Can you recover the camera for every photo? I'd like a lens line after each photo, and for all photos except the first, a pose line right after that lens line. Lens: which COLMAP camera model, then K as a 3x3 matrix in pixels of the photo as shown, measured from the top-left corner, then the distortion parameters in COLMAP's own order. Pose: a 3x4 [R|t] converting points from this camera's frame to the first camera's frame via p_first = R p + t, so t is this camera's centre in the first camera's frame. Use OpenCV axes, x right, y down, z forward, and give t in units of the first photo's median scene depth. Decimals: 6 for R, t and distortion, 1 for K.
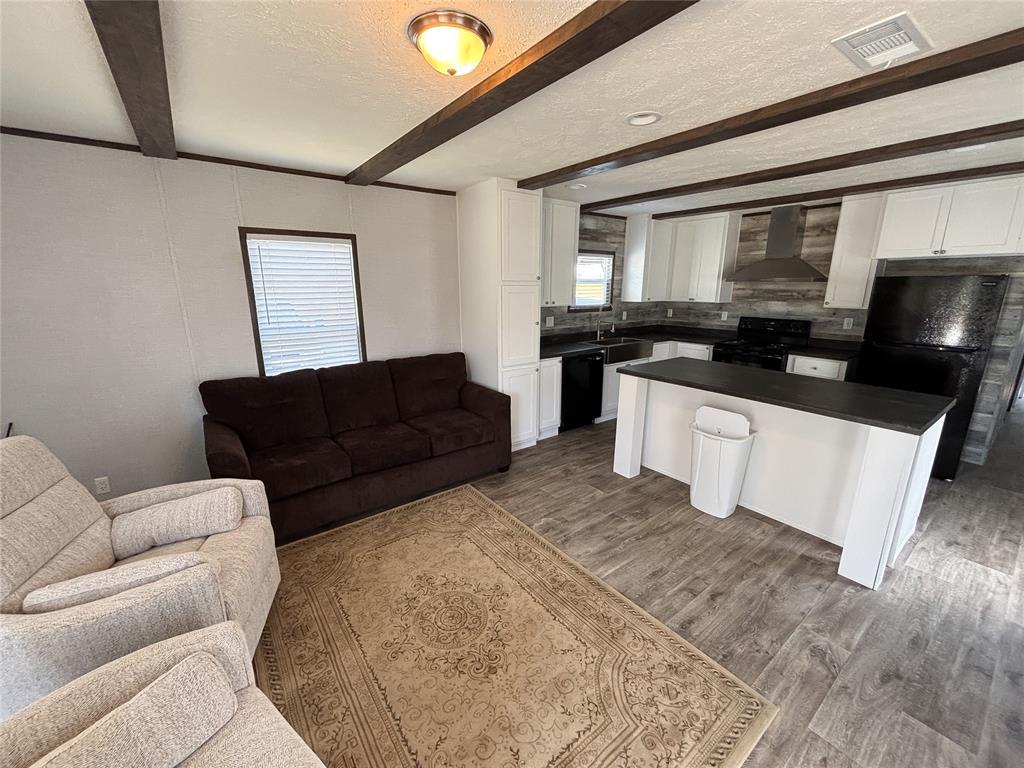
lens RADIAL K [[415.5, 0, 513.3], [0, 415.5, 386.1], [0, 0, 1]] dist [0.001038, 0.000287]
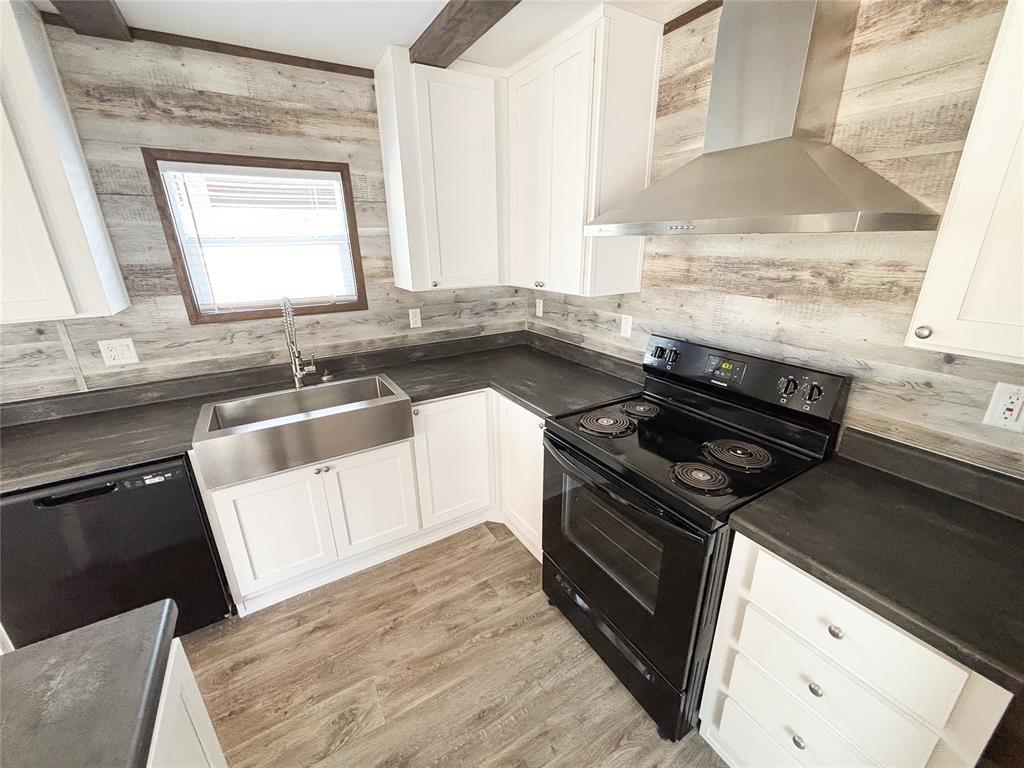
lens RADIAL K [[409.9, 0, 513.6], [0, 409.9, 384.1], [0, 0, 1]] dist [-0.001607, 0.000082]
pose [[0.993540, 0.020555, -0.111603, 0.468577], [-0.010109, 0.995580, 0.093373, -0.156590], [0.113029, -0.091641, 0.989356, 0.631171]]
